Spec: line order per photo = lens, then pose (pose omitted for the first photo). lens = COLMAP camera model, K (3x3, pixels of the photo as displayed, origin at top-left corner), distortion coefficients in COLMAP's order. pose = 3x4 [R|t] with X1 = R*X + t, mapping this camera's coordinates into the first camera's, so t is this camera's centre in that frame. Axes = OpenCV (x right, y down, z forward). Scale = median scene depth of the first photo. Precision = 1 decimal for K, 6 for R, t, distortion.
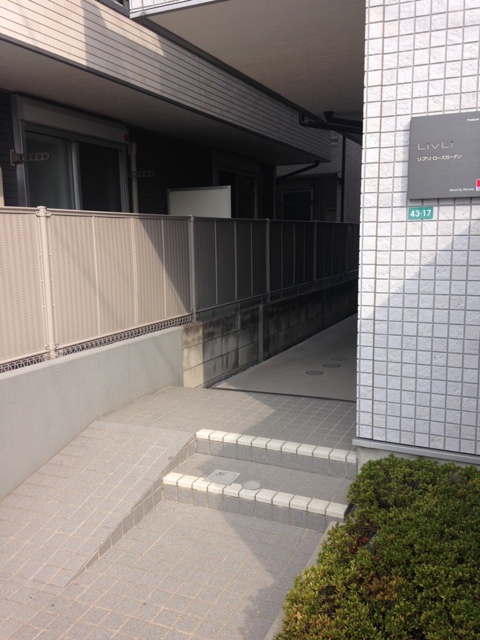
lens RADIAL K [[602.7, 0, 239.8], [0, 602.7, 320.9], [0, 0, 1]] dist [0.096325, 0.000000]
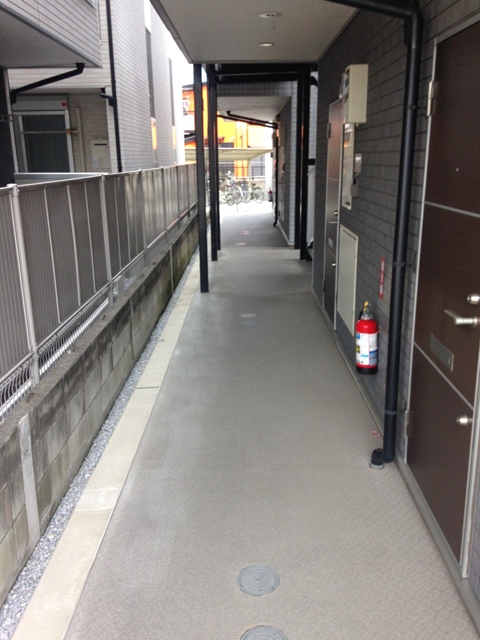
lens RADIAL K [[602.7, 0, 240.3], [0, 602.7, 320.0], [0, 0, 1]] dist [0.096325, 0.000000]
pose [[0.917846, -0.109762, 0.381458, 0.010523], [0.064658, 0.989515, 0.129149, -0.069772], [-0.391634, -0.093875, 0.915320, 0.306350]]
